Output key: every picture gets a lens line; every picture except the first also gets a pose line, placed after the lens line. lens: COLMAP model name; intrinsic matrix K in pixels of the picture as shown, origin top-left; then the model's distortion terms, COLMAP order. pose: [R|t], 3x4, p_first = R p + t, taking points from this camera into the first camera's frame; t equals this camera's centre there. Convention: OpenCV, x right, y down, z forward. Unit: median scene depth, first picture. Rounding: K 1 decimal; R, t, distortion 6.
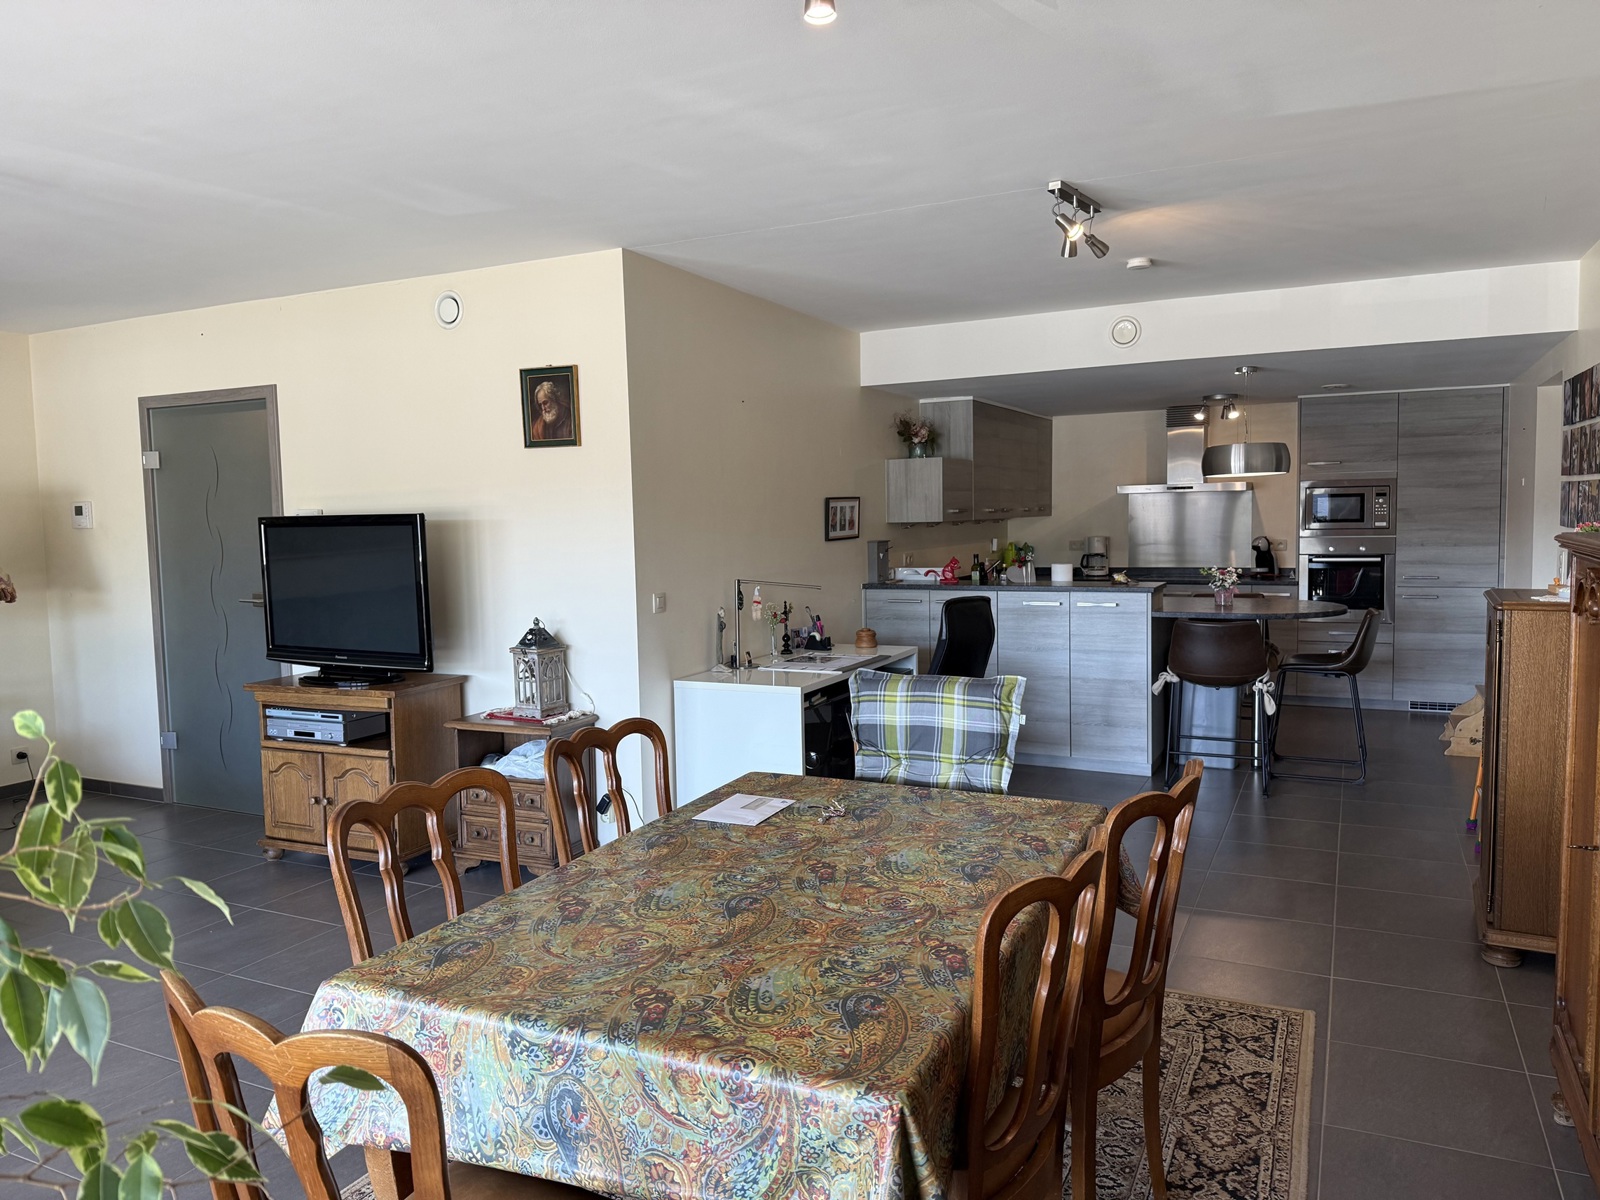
lens RADIAL K [[1128.7, 0, 802.5], [0, 1128.7, 597.7], [0, 0, 1]] dist [0.063997, -0.088864]
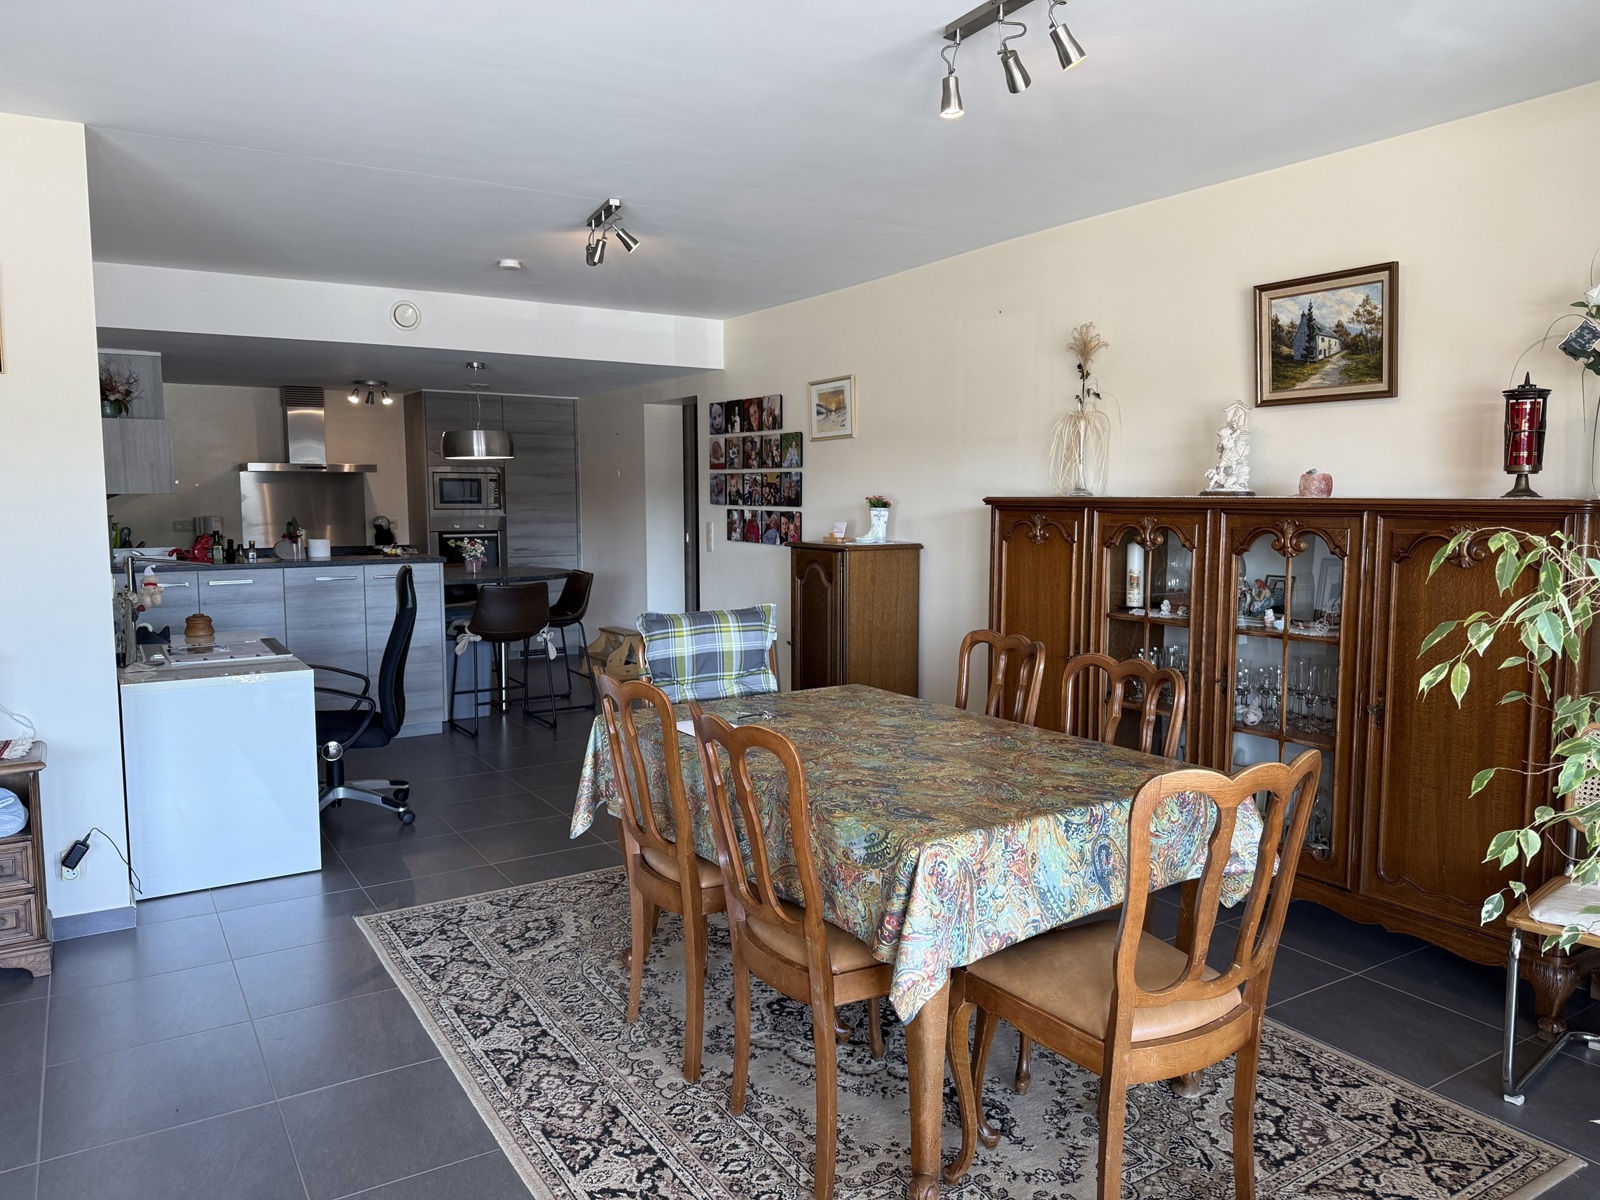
lens RADIAL K [[1128.7, 0, 797.2], [0, 1128.7, 598.9], [0, 0, 1]] dist [0.063997, -0.088864]
pose [[0.525898, -0.059932, 0.848433, -0.534062], [0.054943, 0.997825, 0.036428, 0.011415], [-0.848771, 0.027458, 0.528047, 0.175954]]
